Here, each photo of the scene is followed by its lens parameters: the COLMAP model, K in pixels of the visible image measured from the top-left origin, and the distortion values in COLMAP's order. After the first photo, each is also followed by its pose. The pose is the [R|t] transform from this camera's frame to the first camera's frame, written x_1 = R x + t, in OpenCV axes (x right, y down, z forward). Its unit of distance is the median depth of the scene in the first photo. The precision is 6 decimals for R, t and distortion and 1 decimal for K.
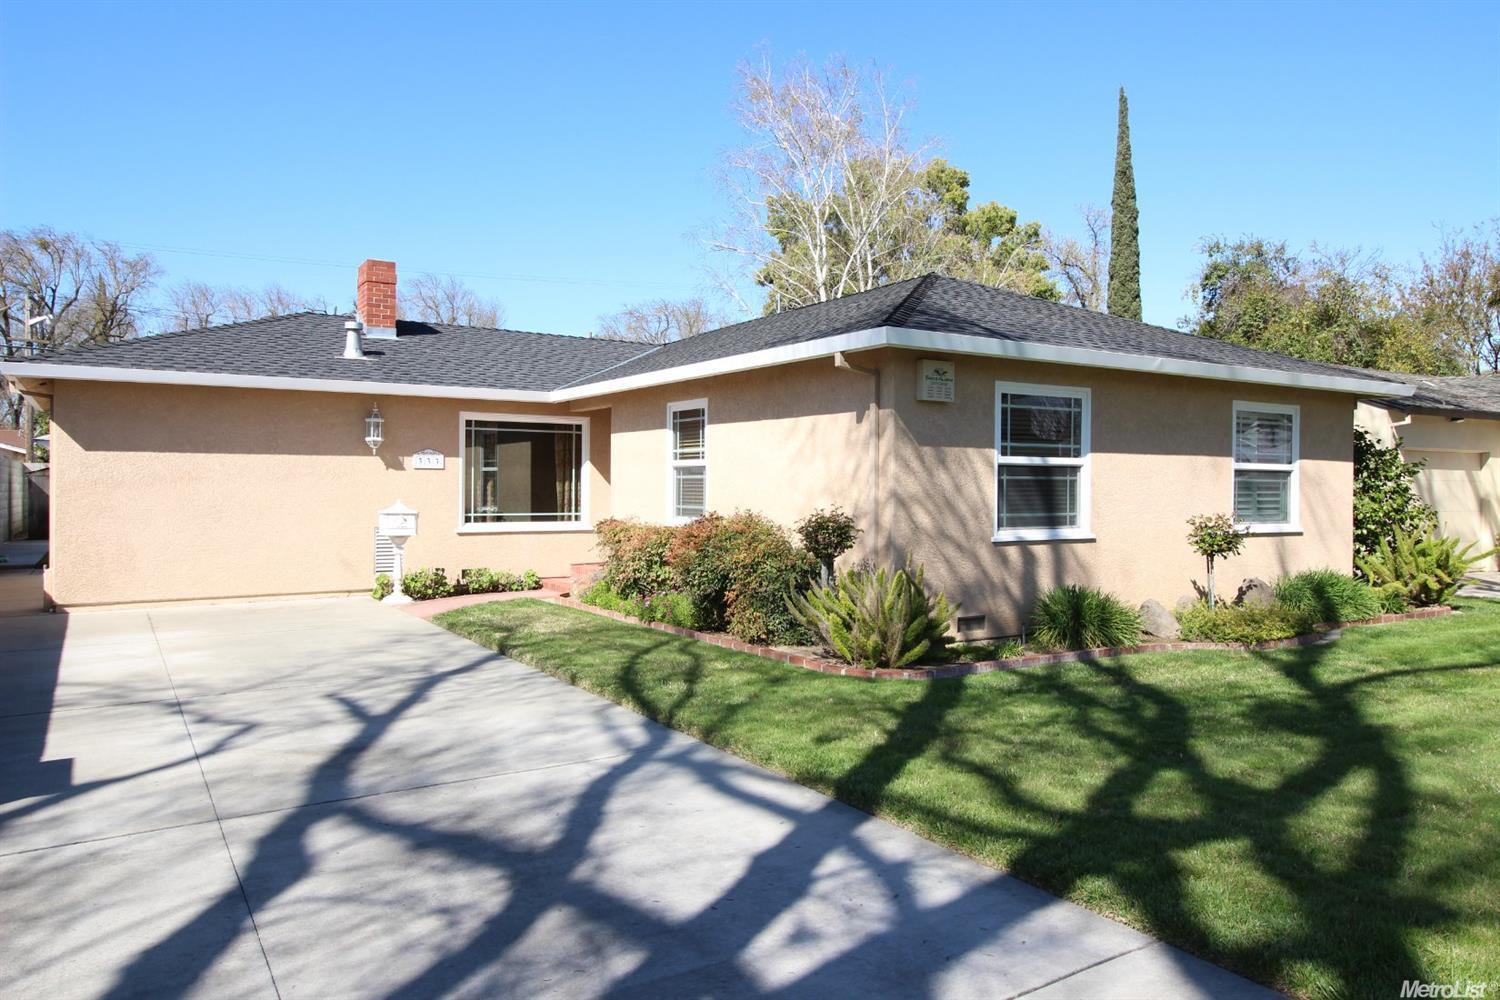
lens RADIAL K [[1032.5, 0, 764.9], [0, 1032.5, 496.6], [0, 0, 1]] dist [0.007530, -0.008906]
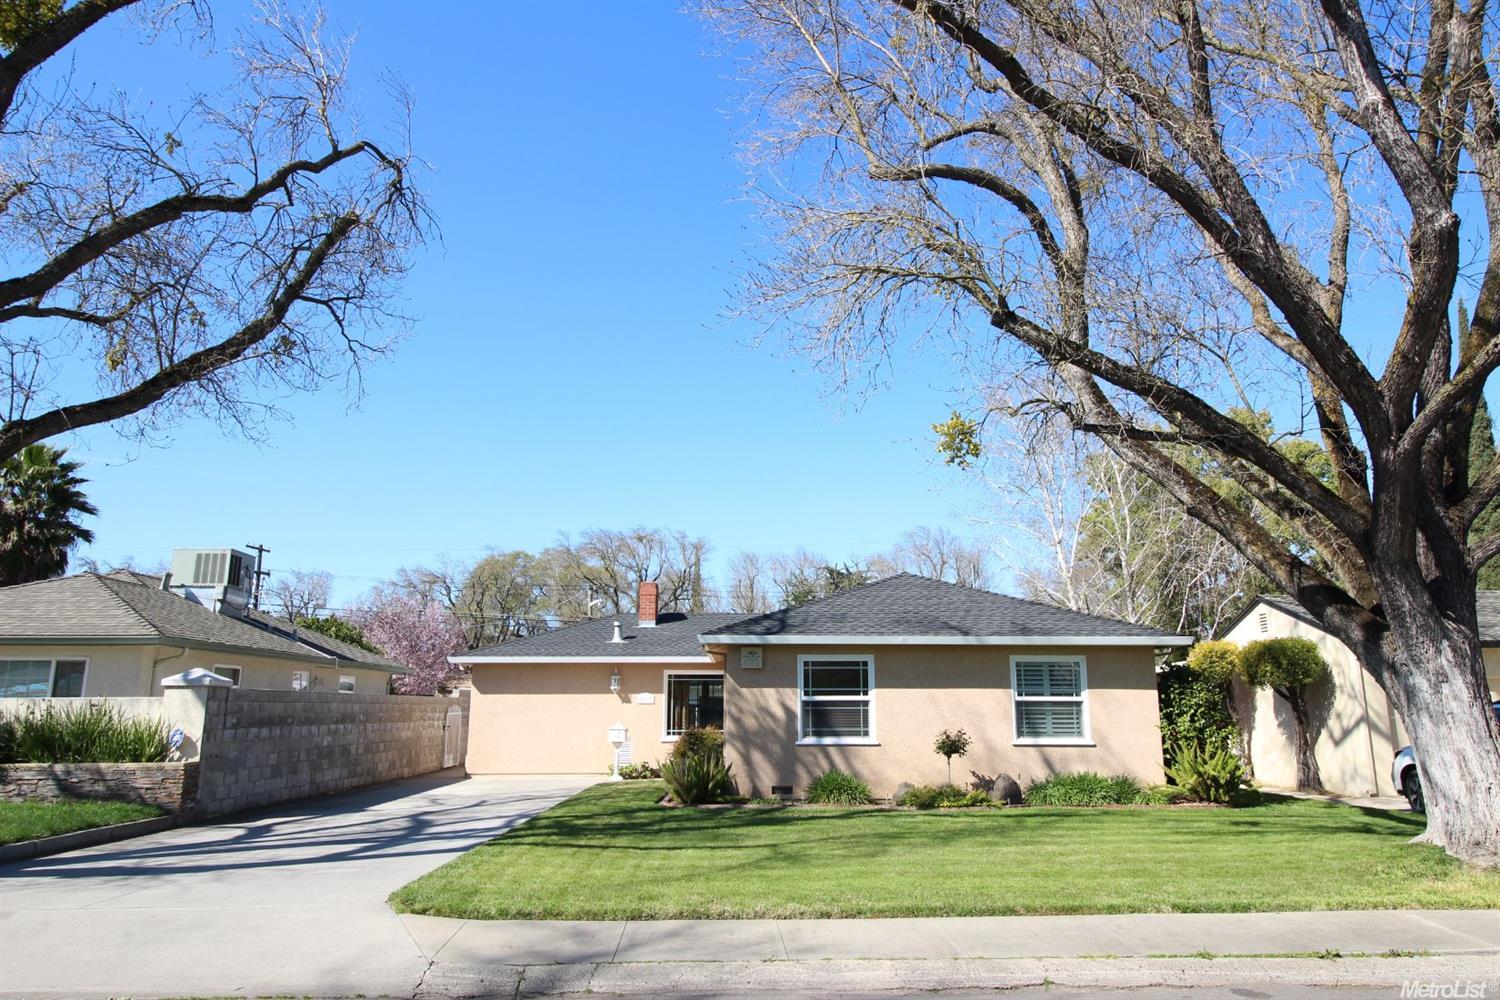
lens RADIAL K [[1032.5, 0, 756.8], [0, 1032.5, 491.9], [0, 0, 1]] dist [0.007530, -0.008906]
pose [[0.852043, -0.113196, -0.511087, 0.892767], [-0.002478, 0.975457, -0.220176, 0.008710], [0.523466, 0.188866, 0.830851, -0.496711]]
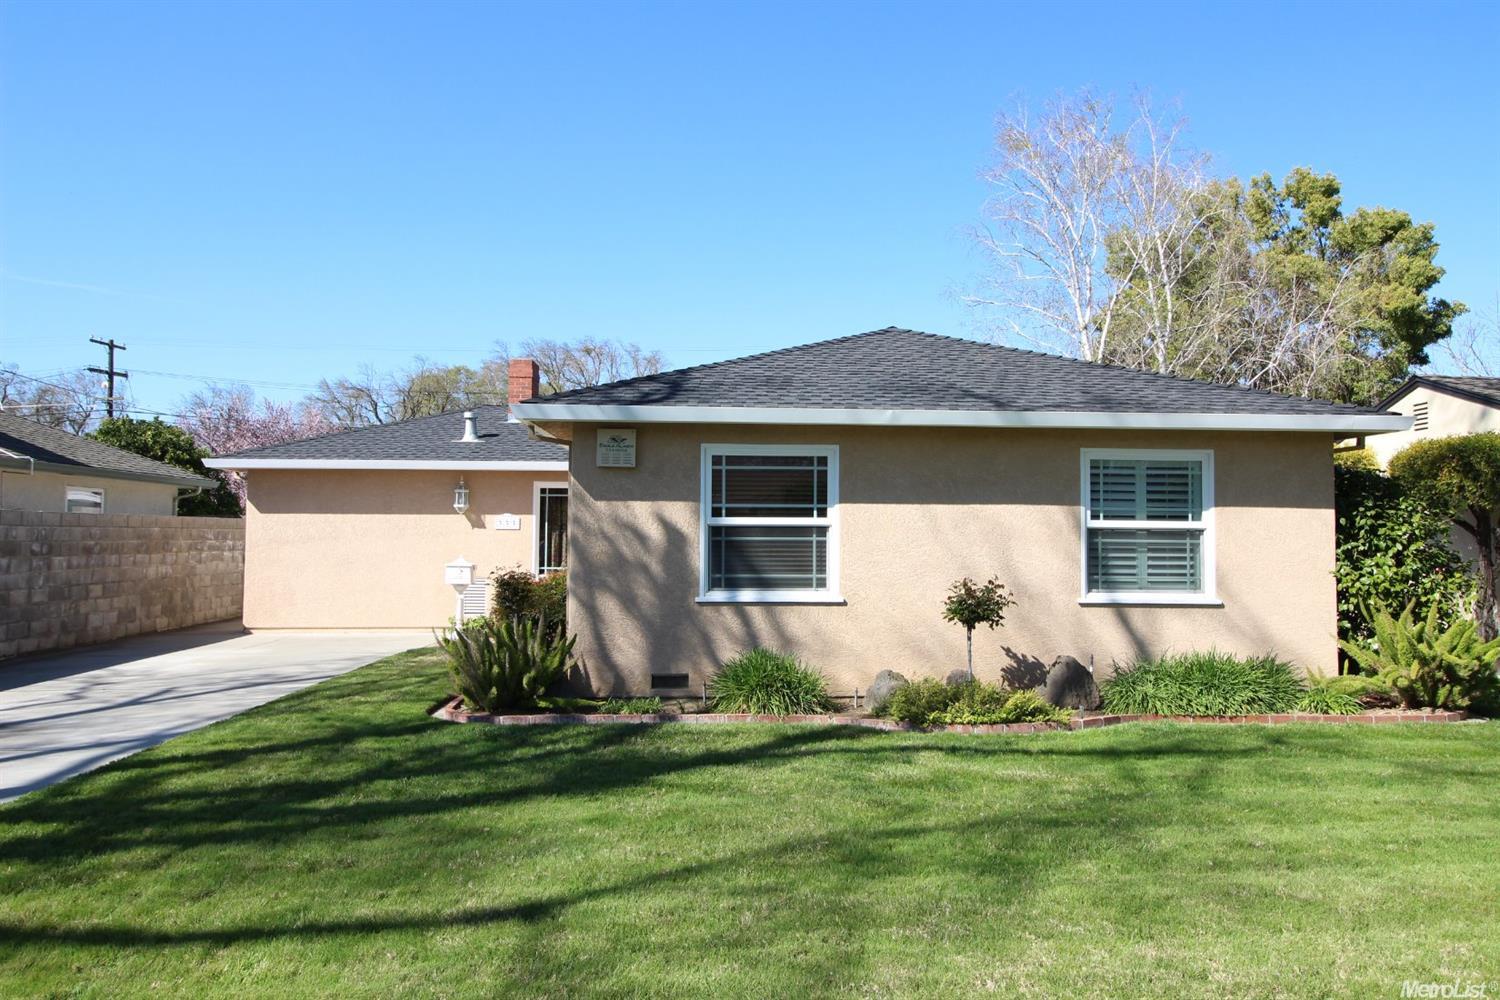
lens RADIAL K [[1032.5, 0, 759.7], [0, 1032.5, 496.7], [0, 0, 1]] dist [0.007530, -0.008906]
pose [[0.868147, -0.019526, -0.495924, 0.610568], [-0.007821, 0.998563, -0.053008, -0.004418], [0.496246, 0.049897, 0.866747, 0.111531]]
